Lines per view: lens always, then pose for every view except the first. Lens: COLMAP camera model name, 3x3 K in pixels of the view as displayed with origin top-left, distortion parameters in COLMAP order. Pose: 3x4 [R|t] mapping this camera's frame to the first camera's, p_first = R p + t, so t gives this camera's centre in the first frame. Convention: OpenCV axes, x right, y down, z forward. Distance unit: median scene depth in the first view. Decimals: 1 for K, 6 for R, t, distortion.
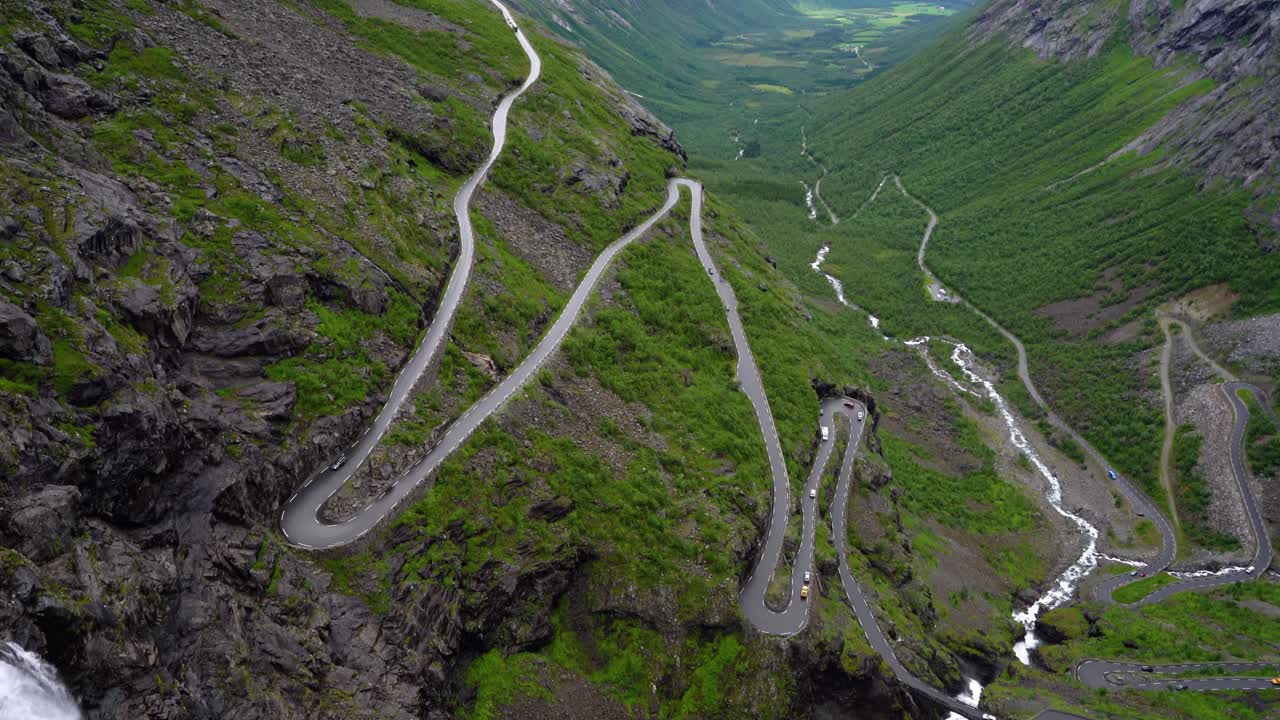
lens RADIAL K [[868.7, 0, 640.0], [0, 868.7, 360.0], [0, 0, 1]] dist [-0.063011, 0.047186]
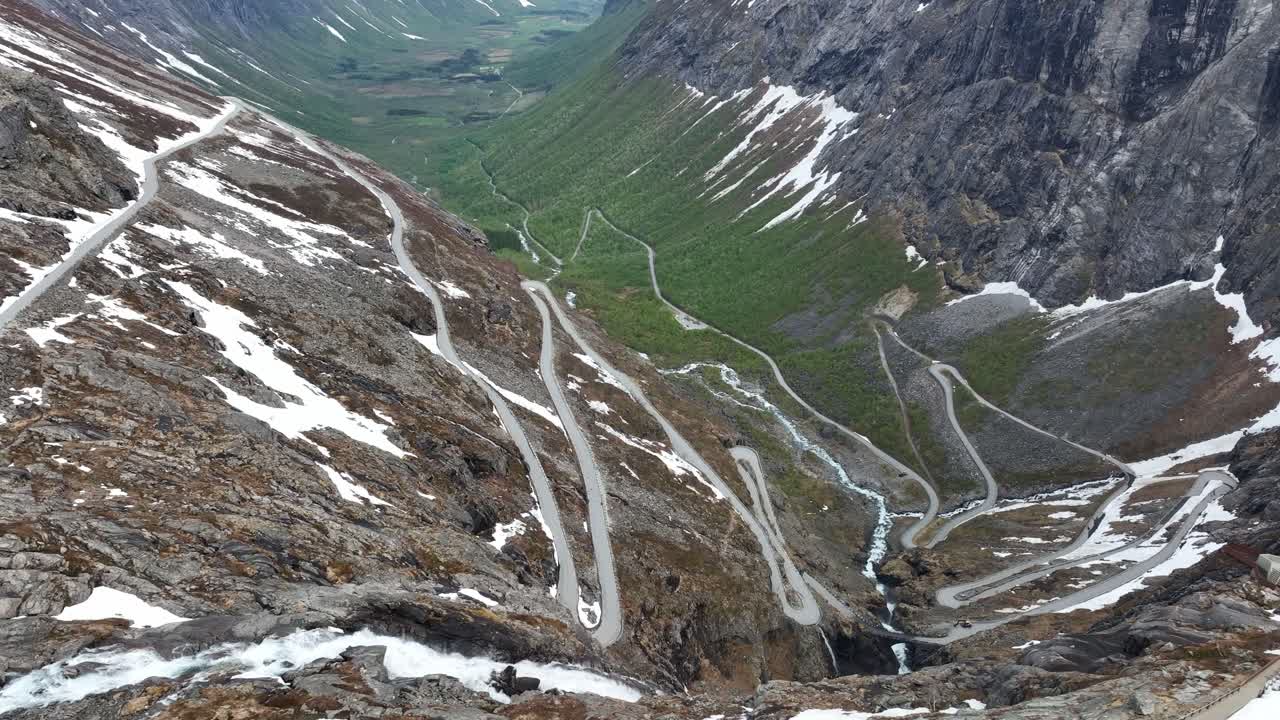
lens RADIAL K [[909.7, 0, 642.7], [0, 909.7, 354.9], [0, 0, 1]] dist [0.000994, 0.001930]
pose [[0.911853, -0.172617, 0.372461, -0.596245], [0.181948, 0.983255, 0.010247, -0.202761], [-0.367993, 0.058425, 0.927991, -0.385315]]
